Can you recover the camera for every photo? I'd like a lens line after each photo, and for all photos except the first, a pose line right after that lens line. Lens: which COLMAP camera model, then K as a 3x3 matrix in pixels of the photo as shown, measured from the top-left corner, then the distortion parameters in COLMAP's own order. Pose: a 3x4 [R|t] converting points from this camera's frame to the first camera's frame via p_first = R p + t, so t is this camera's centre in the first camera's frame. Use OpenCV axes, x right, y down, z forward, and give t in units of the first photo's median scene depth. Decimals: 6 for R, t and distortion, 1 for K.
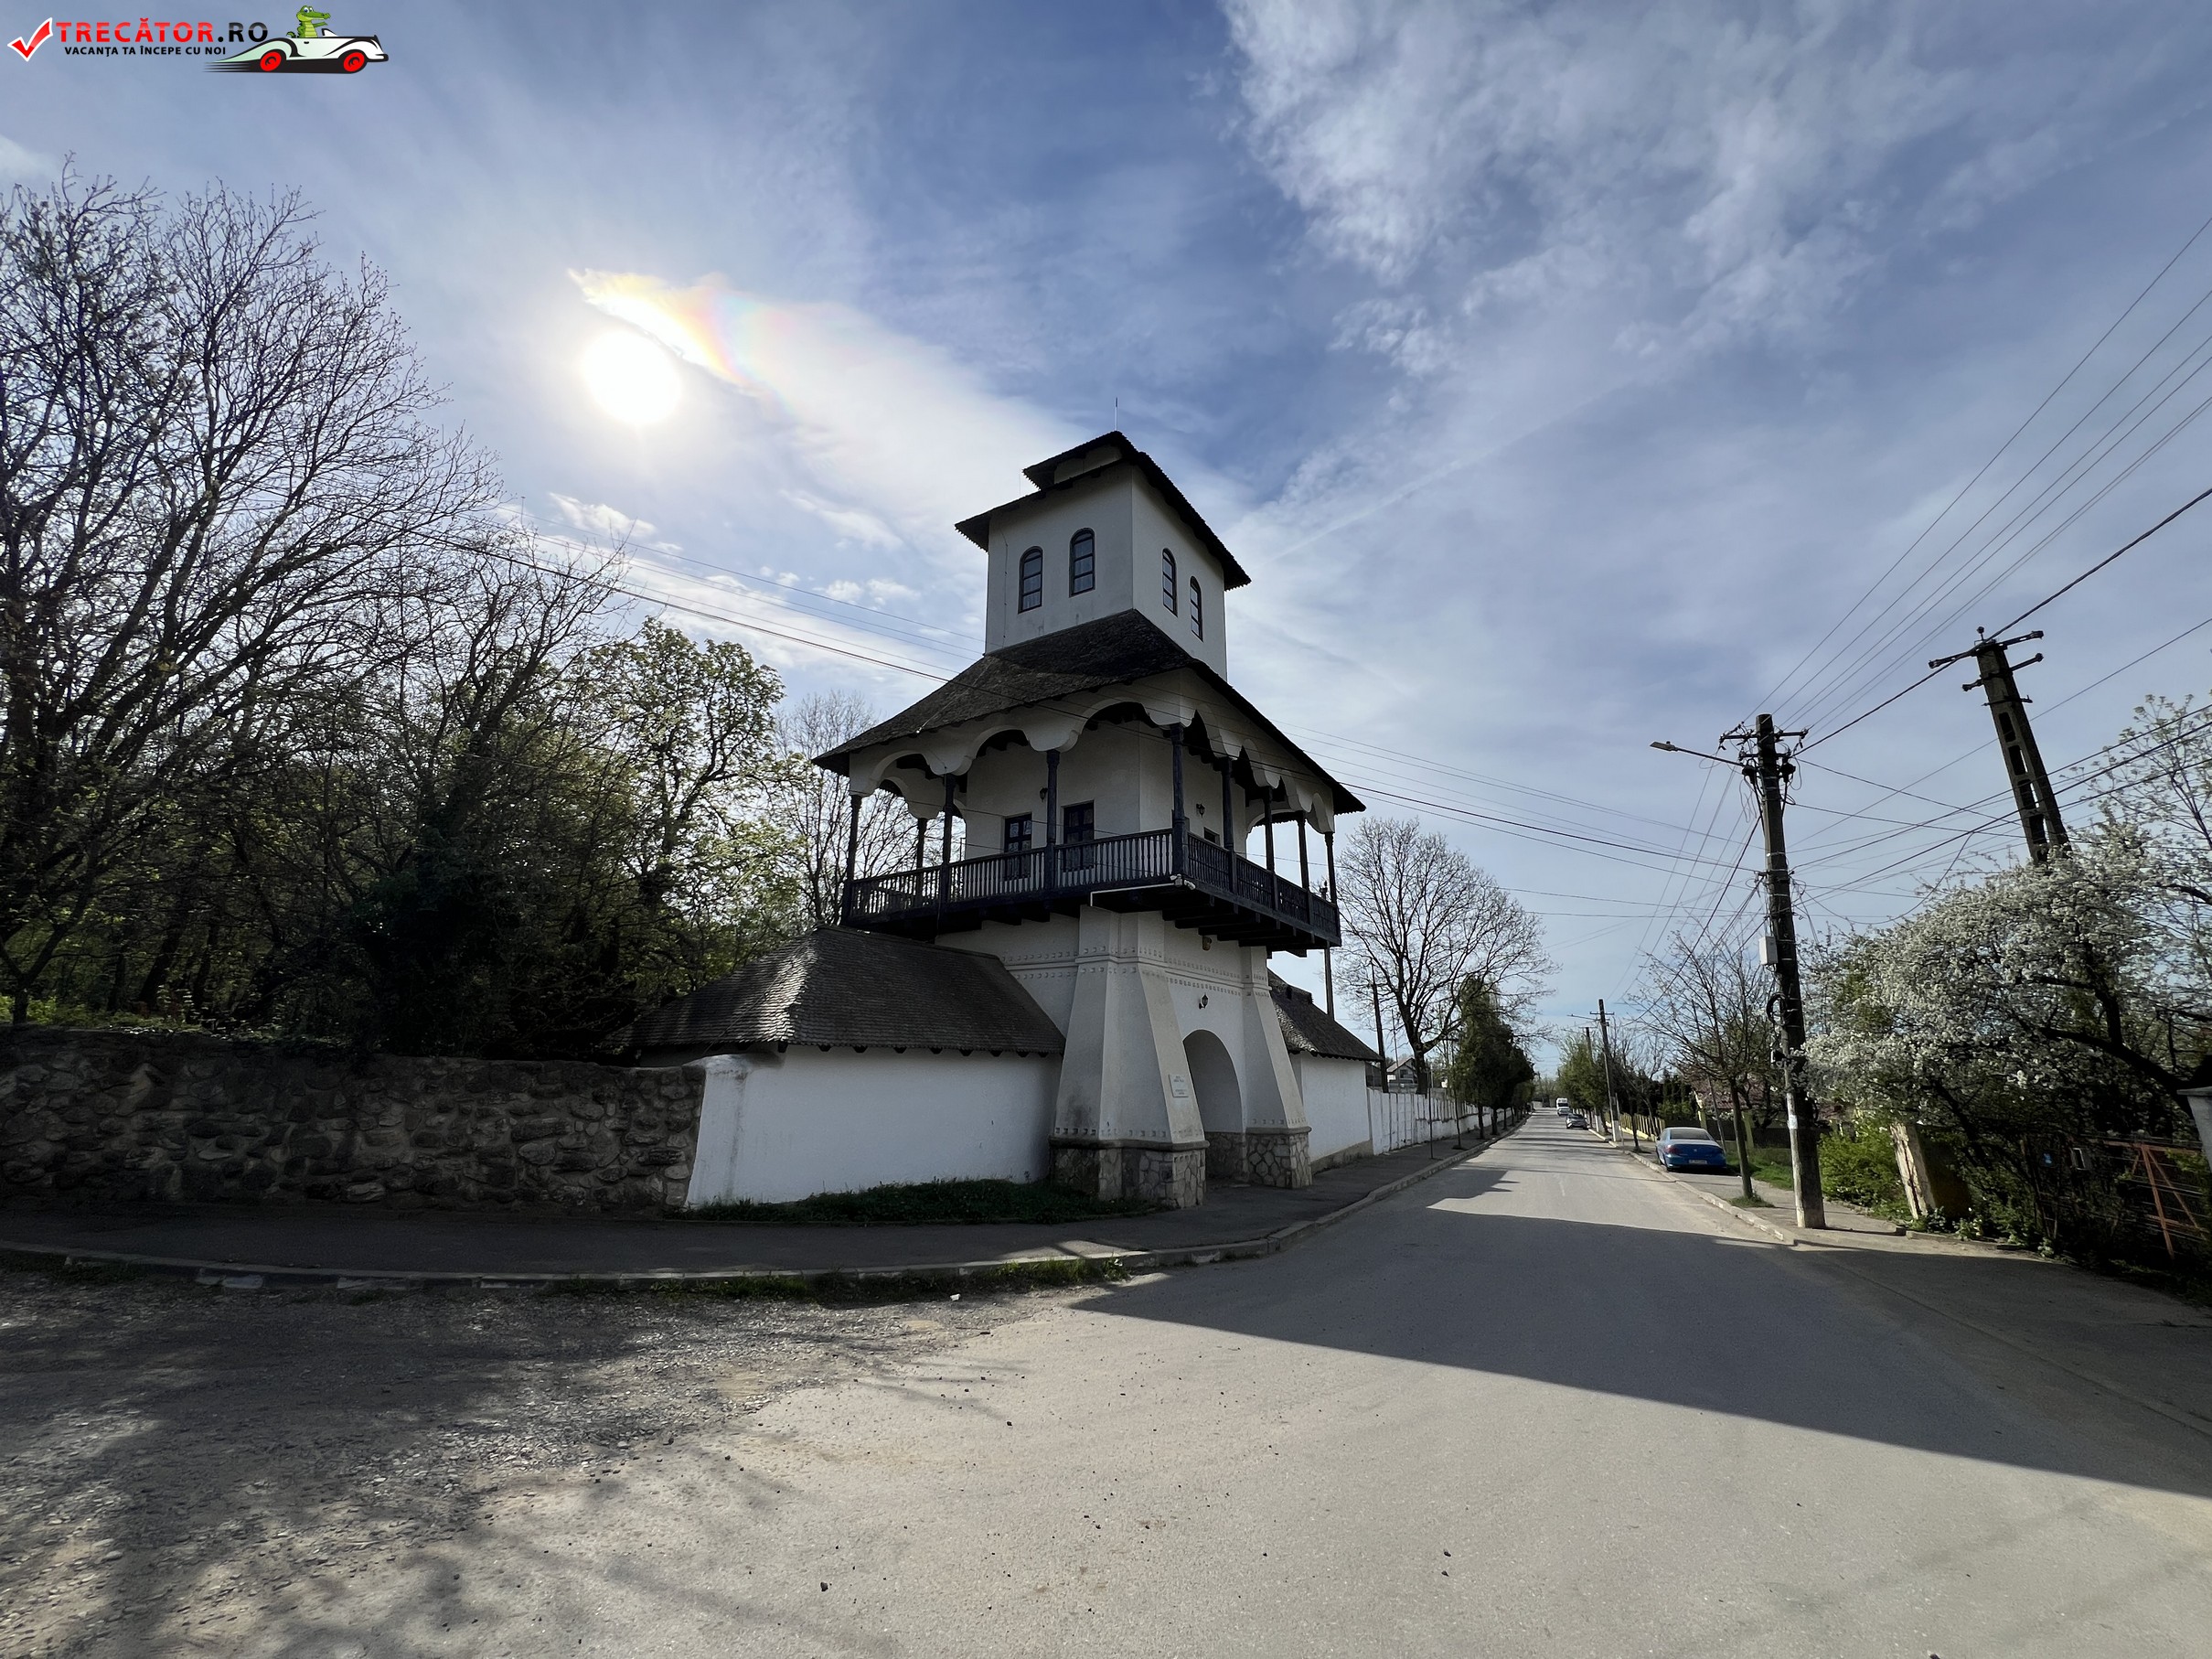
lens RADIAL K [[886.3, 0, 1104.3], [0, 886.3, 833.4], [0, 0, 1]] dist [-0.000168, -0.000025]
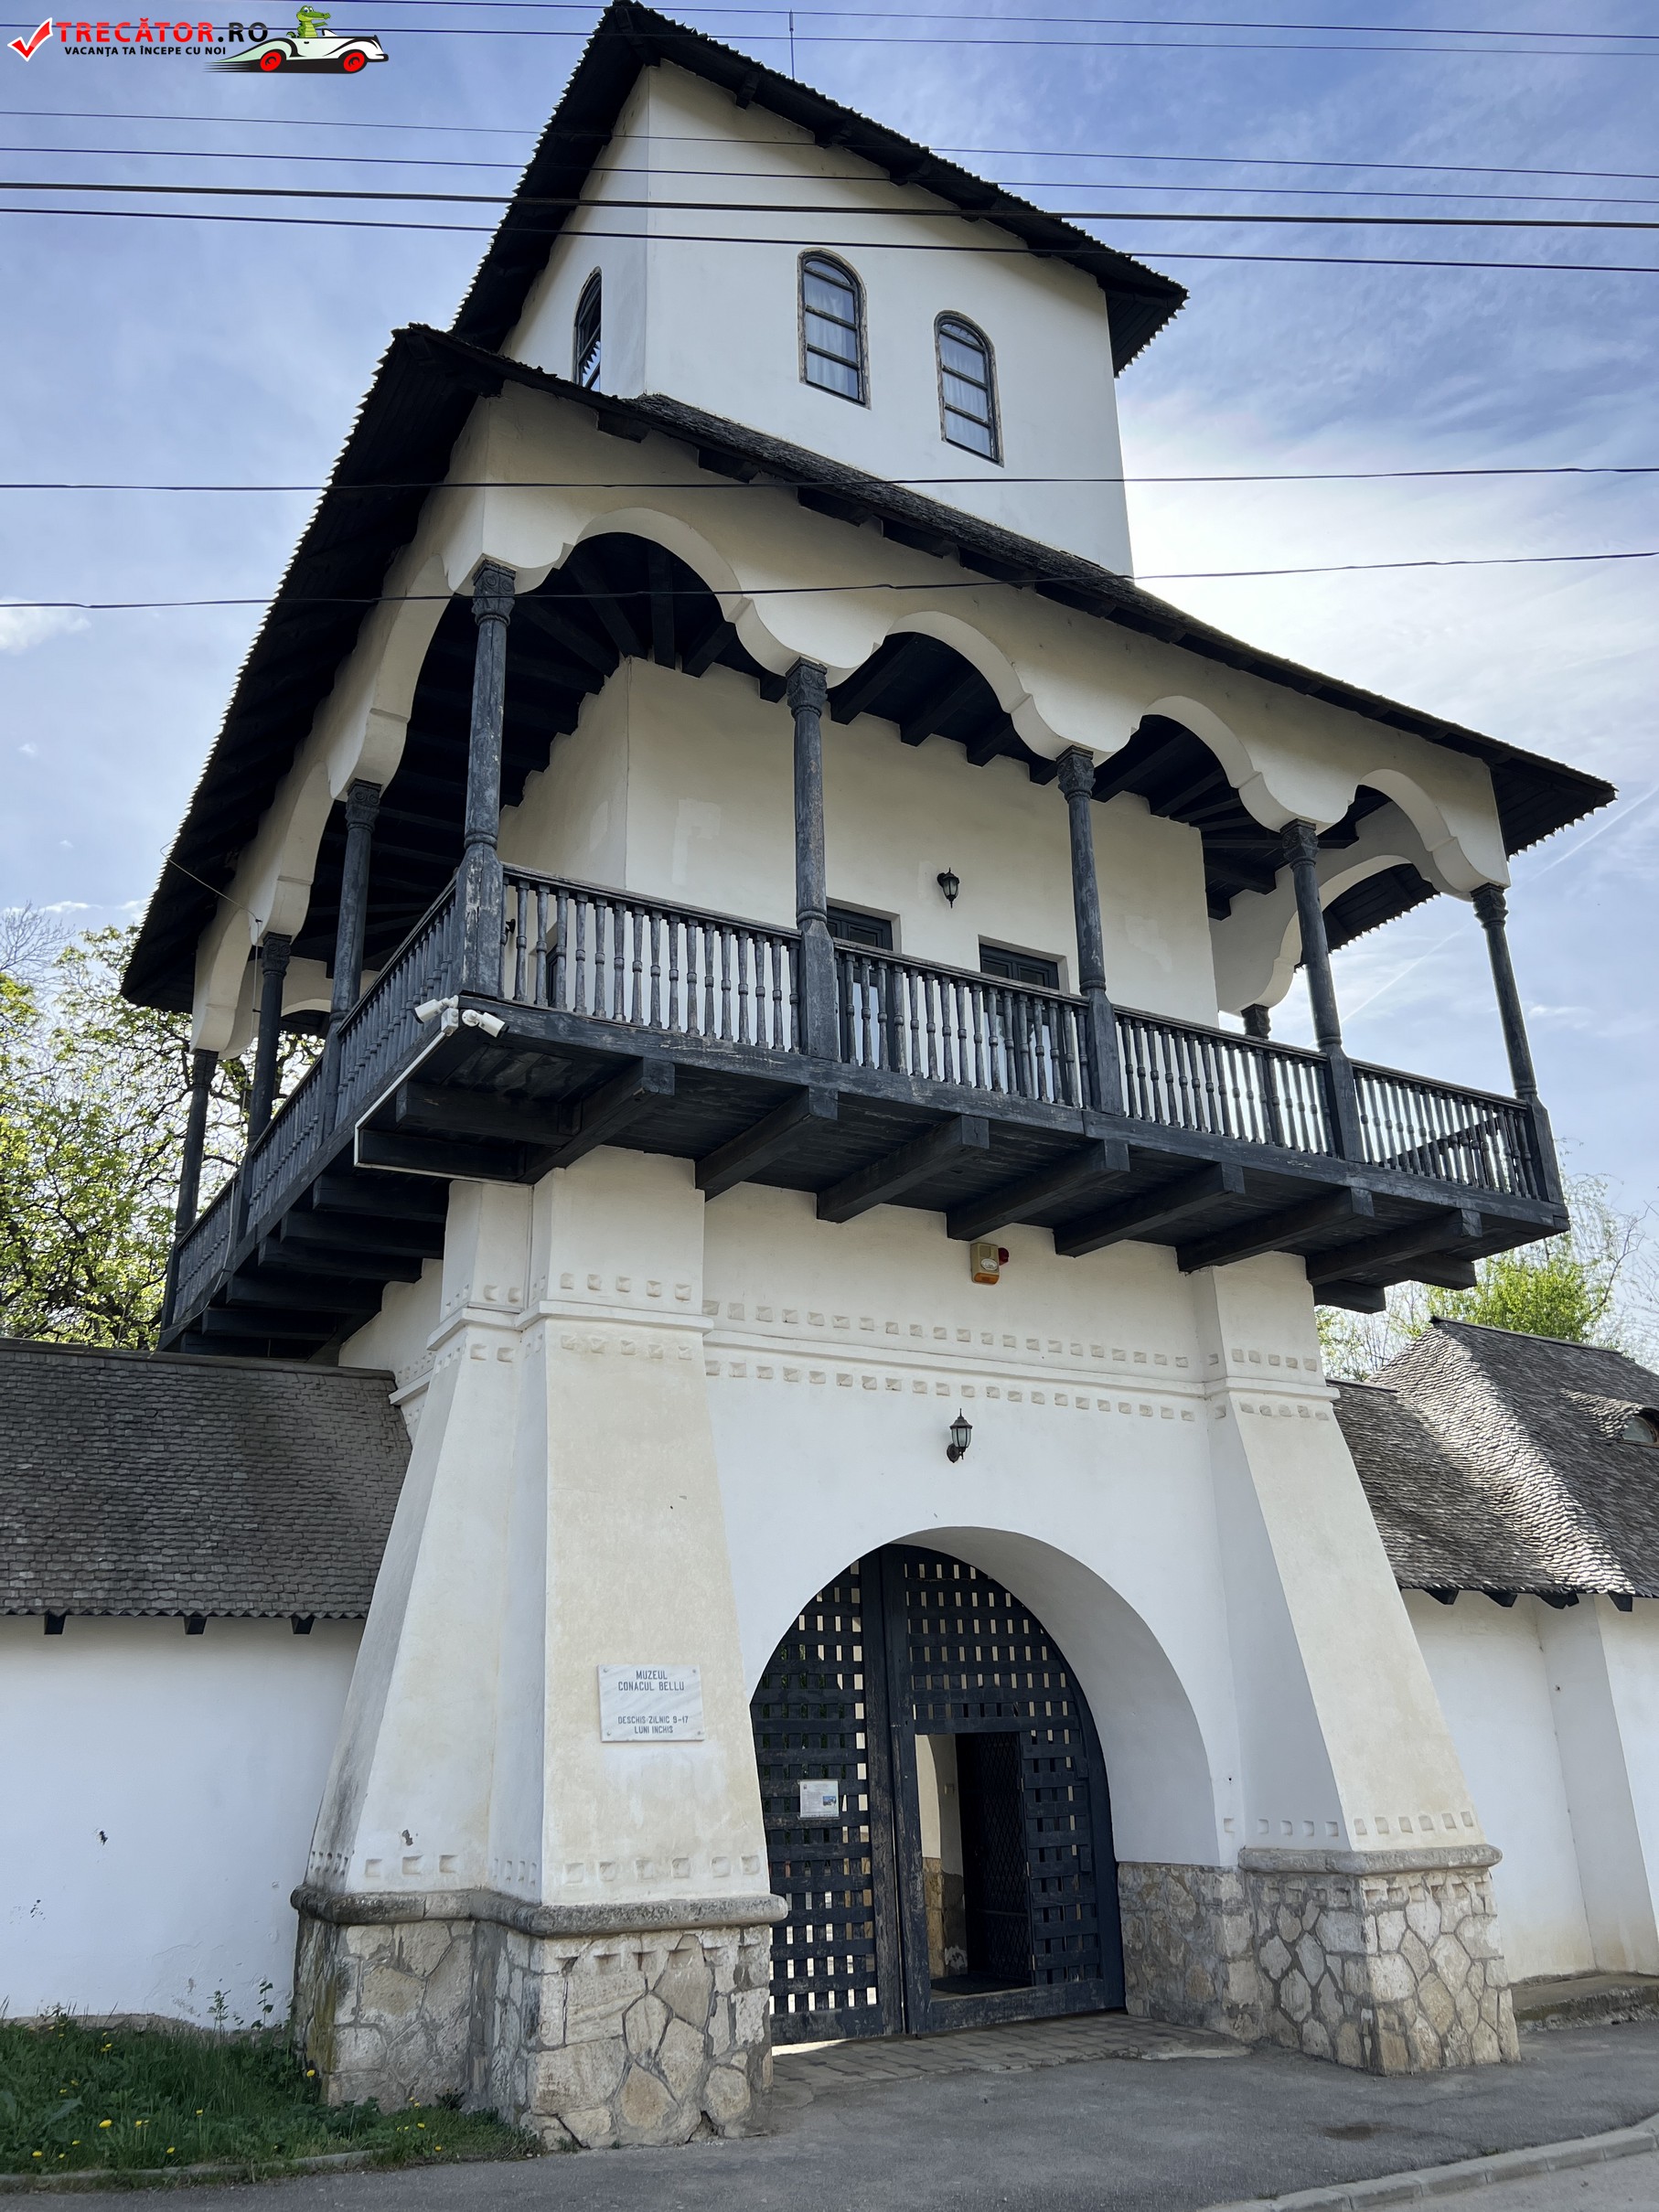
lens RADIAL K [[1682.9, 0, 828.1], [0, 1682.9, 1093.1], [0, 0, 1]] dist [0.003059, 0.002049]
pose [[0.879528, -0.191911, -0.435431, 0.341226], [0.148181, 0.980027, -0.132625, 0.134636], [0.452187, 0.052125, 0.890399, 0.411368]]
